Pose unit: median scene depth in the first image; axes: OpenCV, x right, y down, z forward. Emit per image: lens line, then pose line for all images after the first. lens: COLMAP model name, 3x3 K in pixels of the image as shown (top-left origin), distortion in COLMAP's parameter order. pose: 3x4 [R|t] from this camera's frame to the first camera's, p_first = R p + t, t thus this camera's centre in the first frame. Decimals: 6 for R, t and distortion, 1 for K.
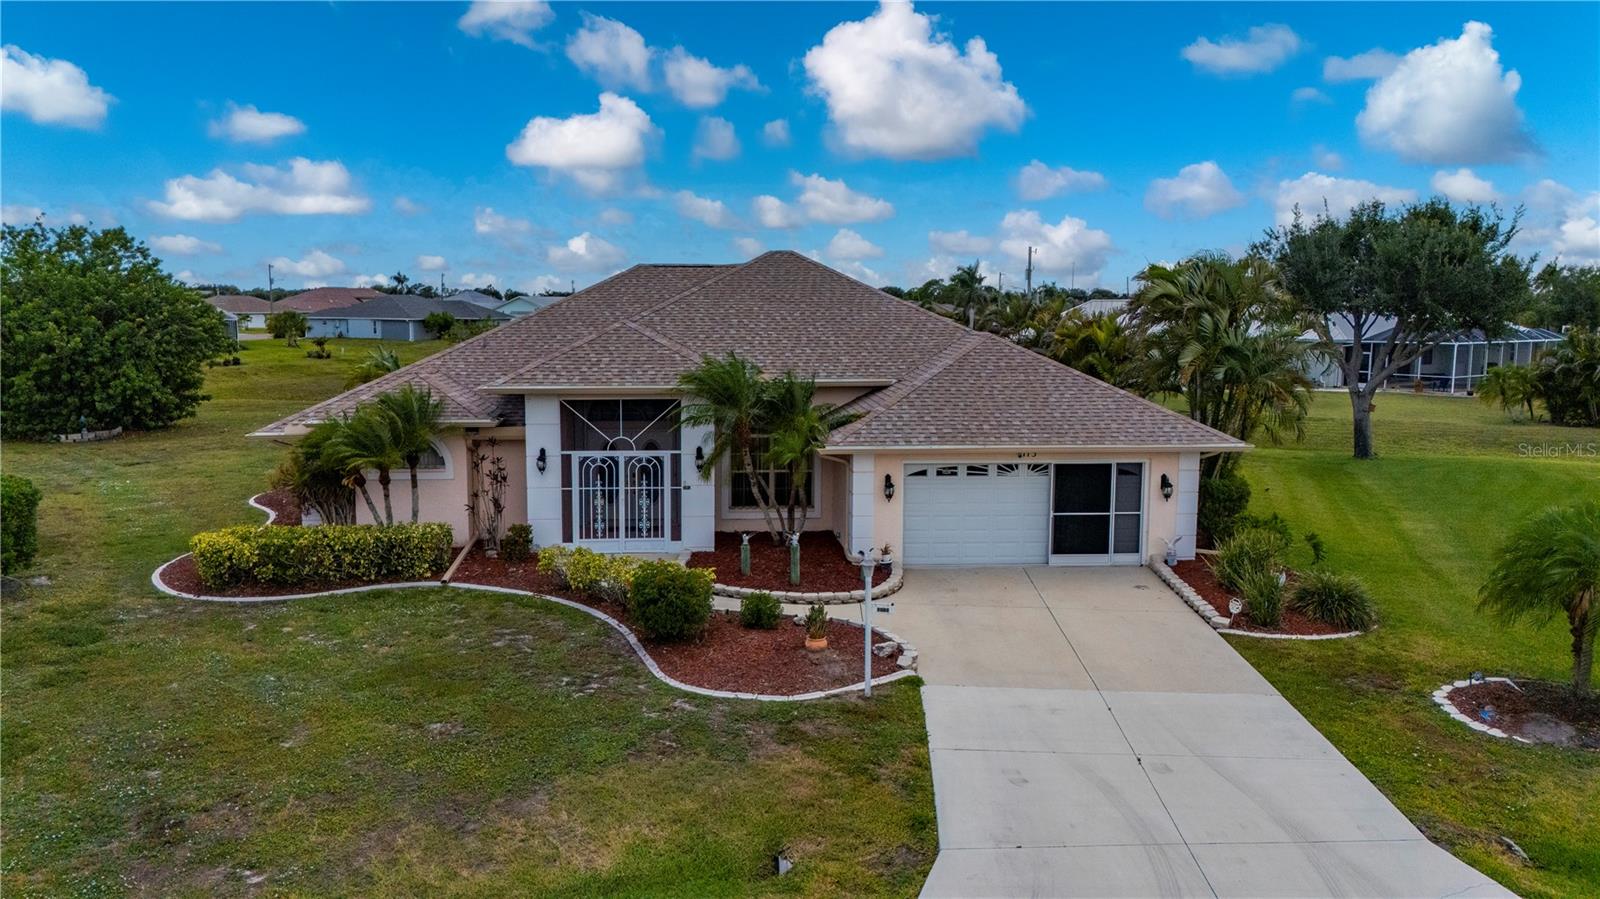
lens RADIAL K [[1174.5, 0, 797.7], [0, 1174.5, 446.5], [0, 0, 1]] dist [0.081325, -0.081135]
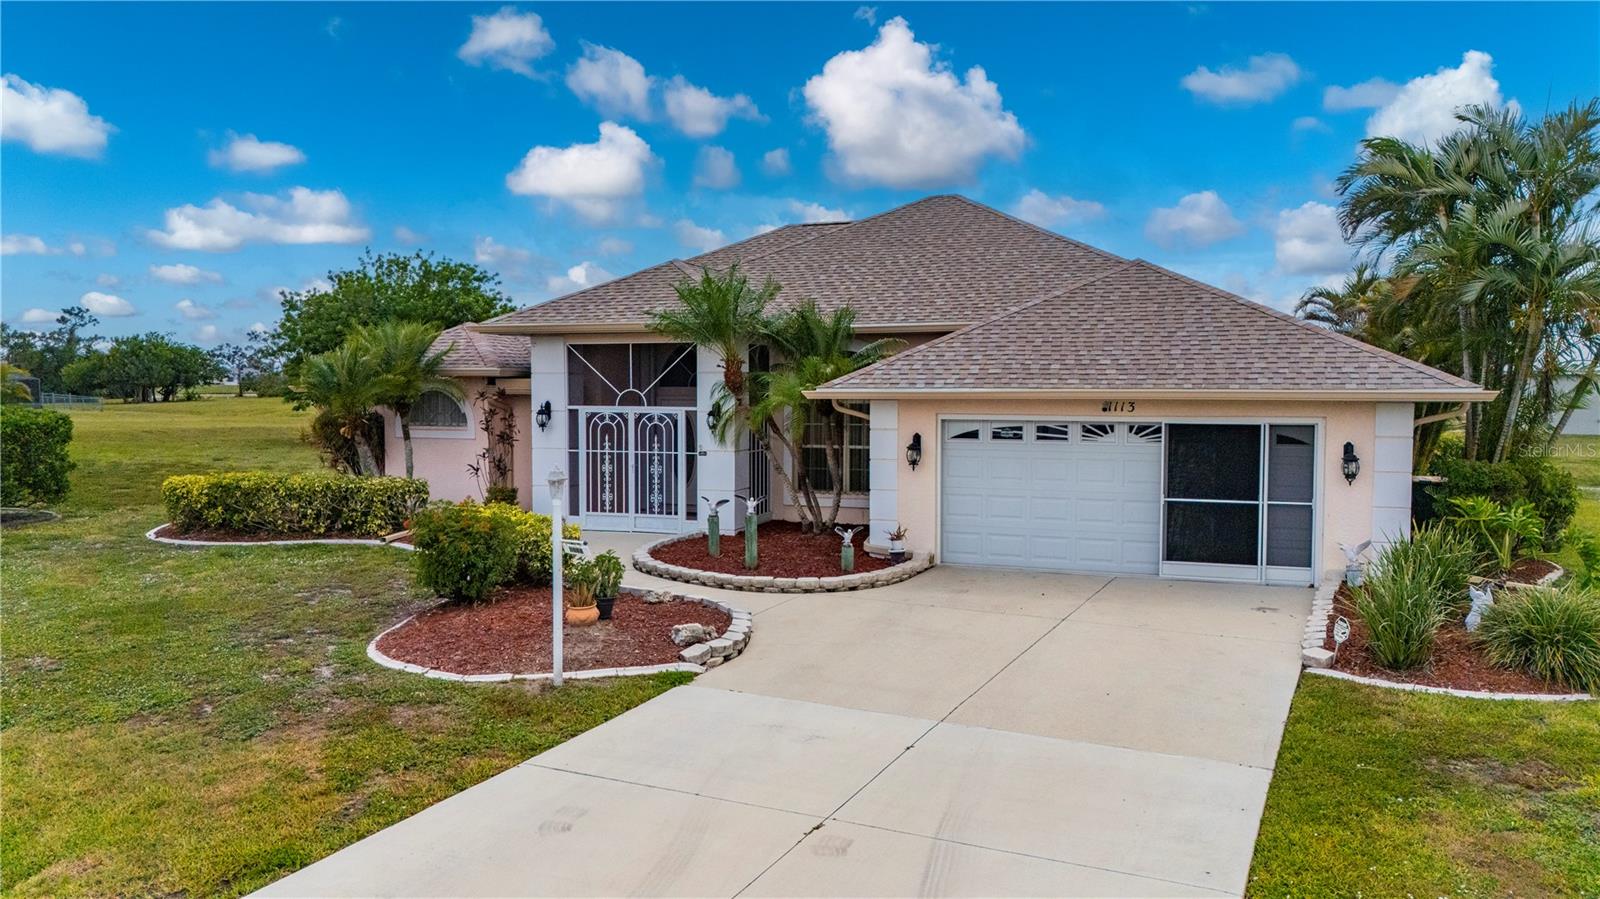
lens RADIAL K [[1174.5, 0, 797.7], [0, 1174.5, 446.5], [0, 0, 1]] dist [0.081325, -0.081135]
pose [[0.915372, 0.019092, -0.402156, 0.302343], [-0.045647, 0.997356, -0.056552, 0.076530], [0.400013, 0.070123, 0.913823, 0.307569]]
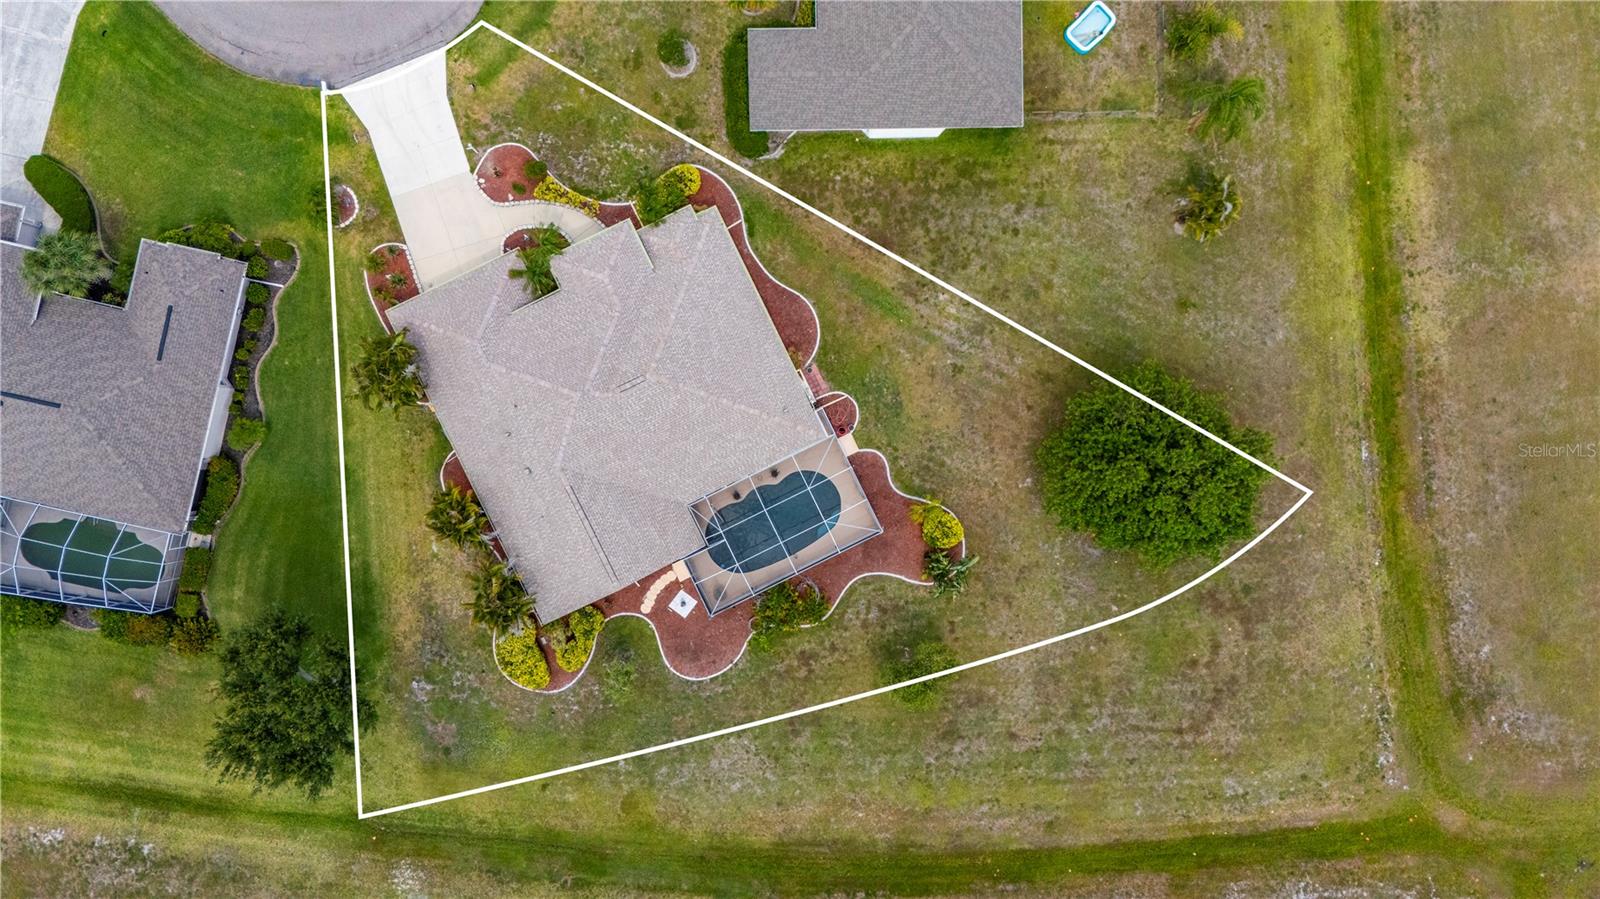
lens RADIAL K [[1174.5, 0, 797.7], [0, 1174.5, 446.5], [0, 0, 1]] dist [0.081325, -0.081135]
pose [[-0.931881, 0.362264, -0.019062, -0.396198], [-0.067226, -0.120818, 0.990396, -3.033822], [0.356482, 0.924212, 0.136942, 1.261425]]
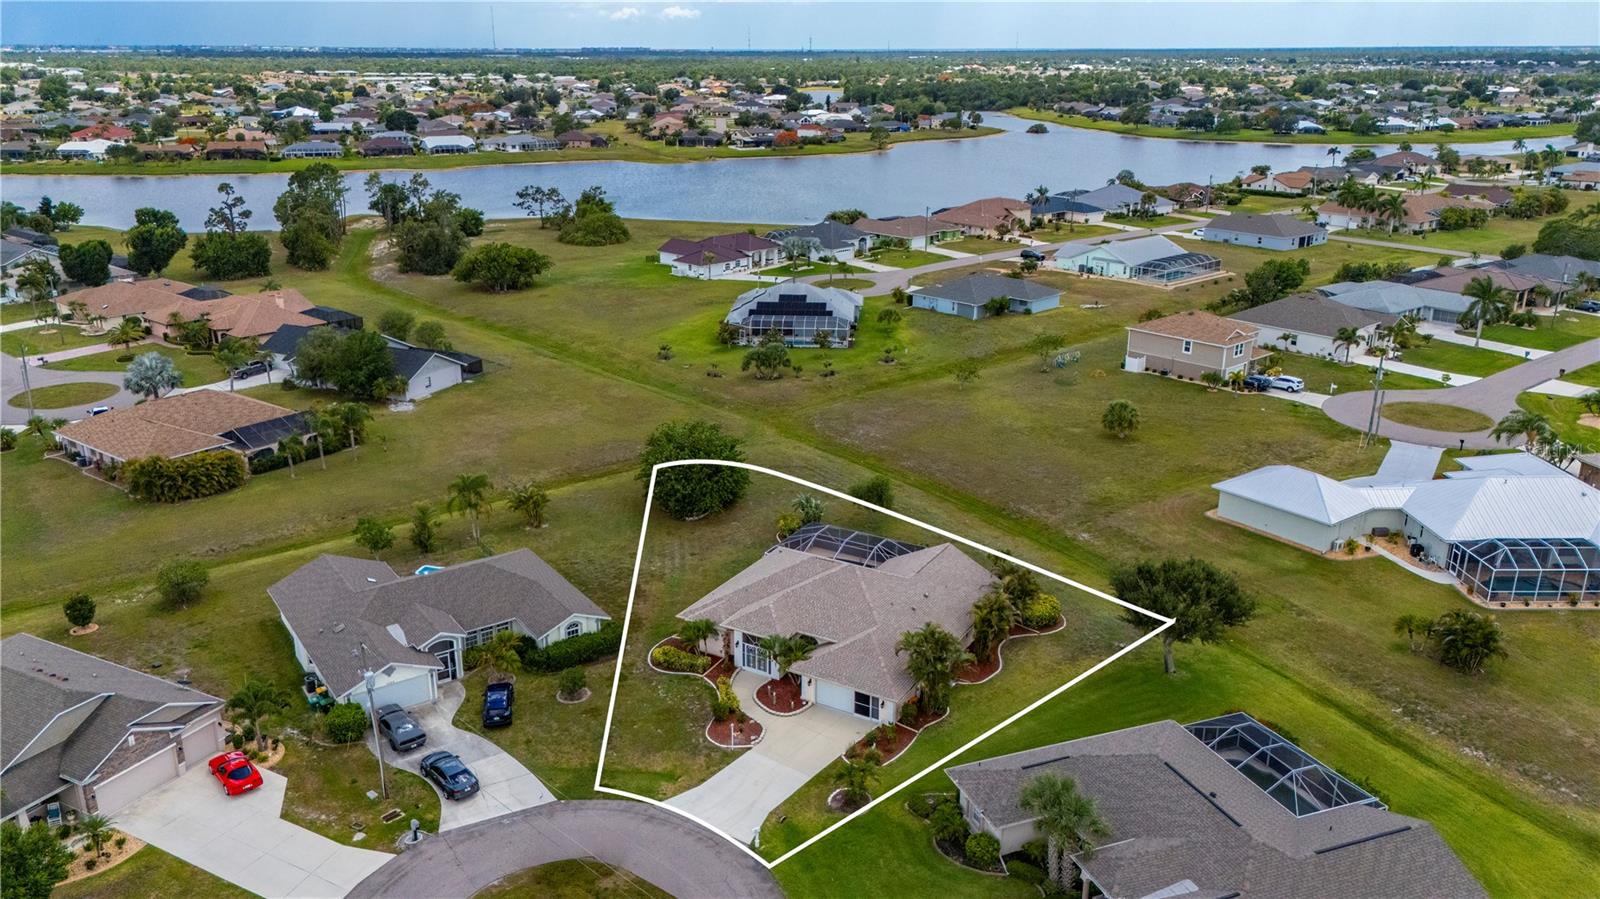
lens RADIAL K [[1189.6, 0, 801.5], [0, 1189.6, 455.5], [0, 0, 1]] dist [0.084881, -0.099254]
pose [[0.818642, 0.184533, -0.543850, 1.849883], [-0.069693, 0.971894, 0.224865, -1.408055], [0.570060, -0.146182, 0.808494, -1.768269]]
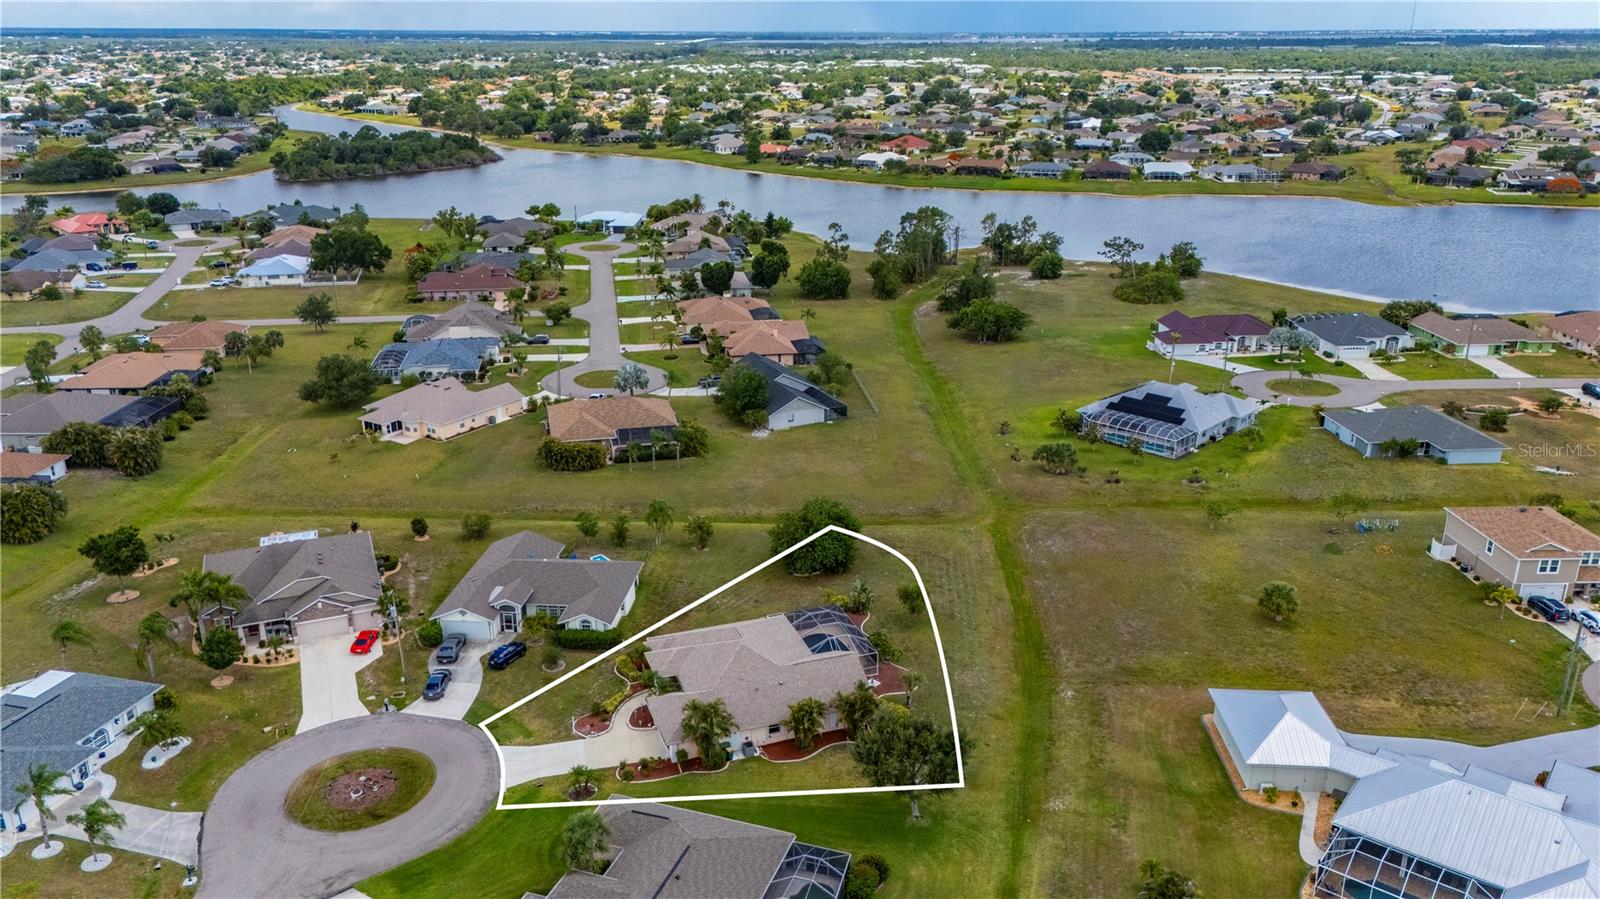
lens RADIAL K [[1189.6, 0, 801.5], [0, 1189.6, 455.5], [0, 0, 1]] dist [0.084881, -0.099254]
pose [[0.256849, 0.322979, -0.910886, 4.291666], [-0.118638, 0.945914, 0.301946, -2.475132], [0.959142, 0.030511, 0.281275, 0.175238]]
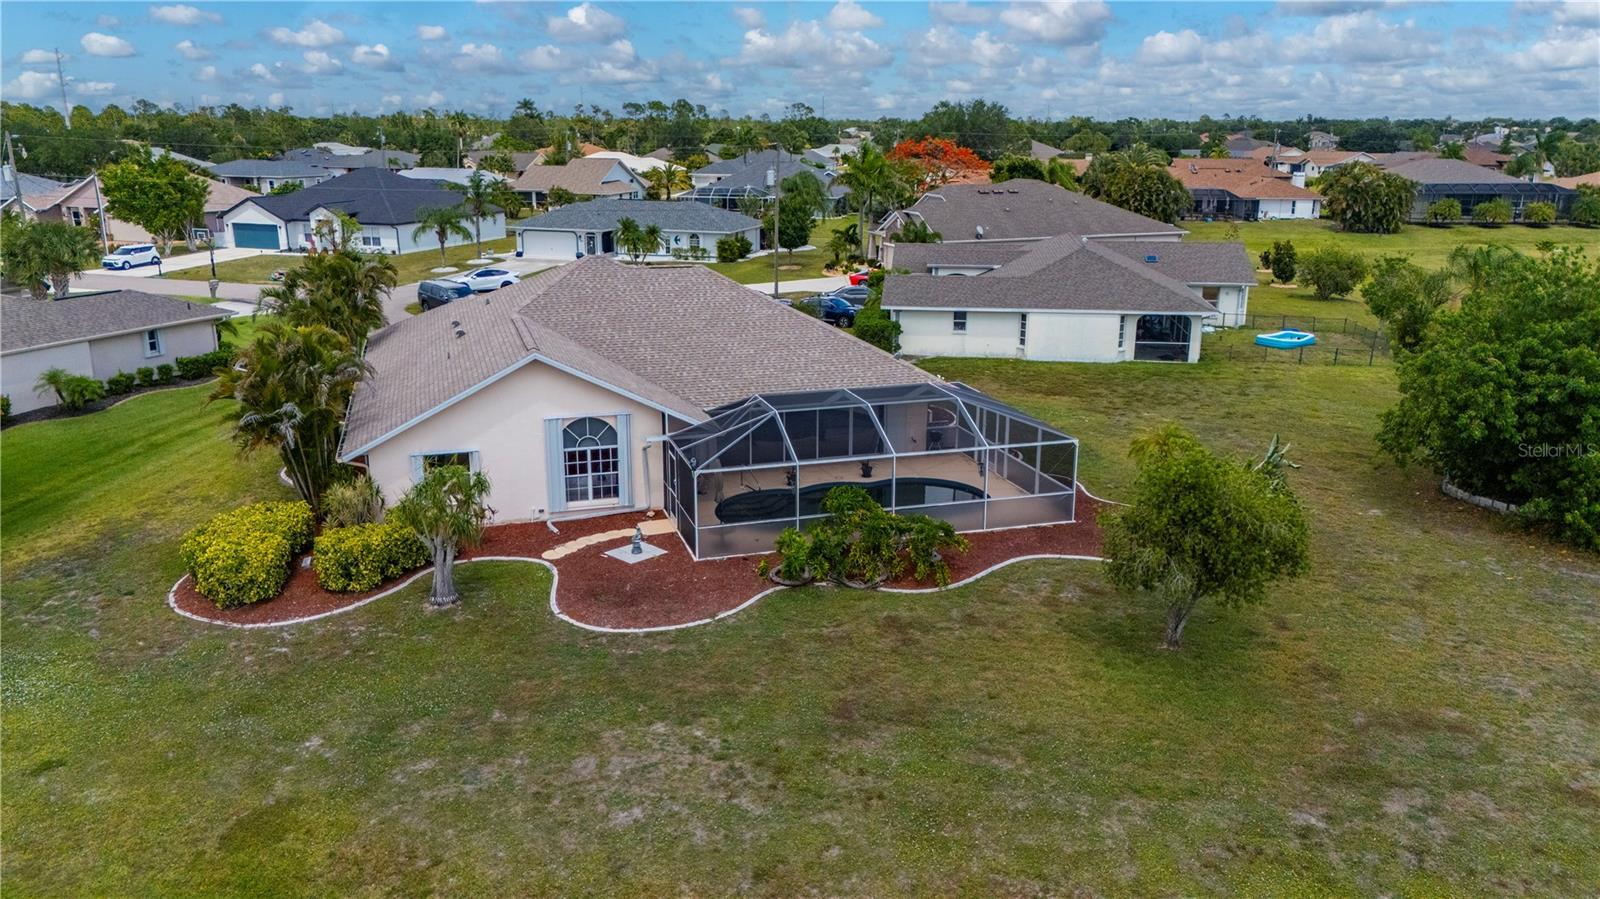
lens RADIAL K [[1174.5, 0, 797.7], [0, 1174.5, 446.5], [0, 0, 1]] dist [0.081325, -0.081135]
pose [[-0.977453, 0.051144, -0.204865, 0.066045], [-0.030975, 0.924997, 0.378710, -0.662884], [0.208868, 0.376517, -0.902557, 3.205728]]
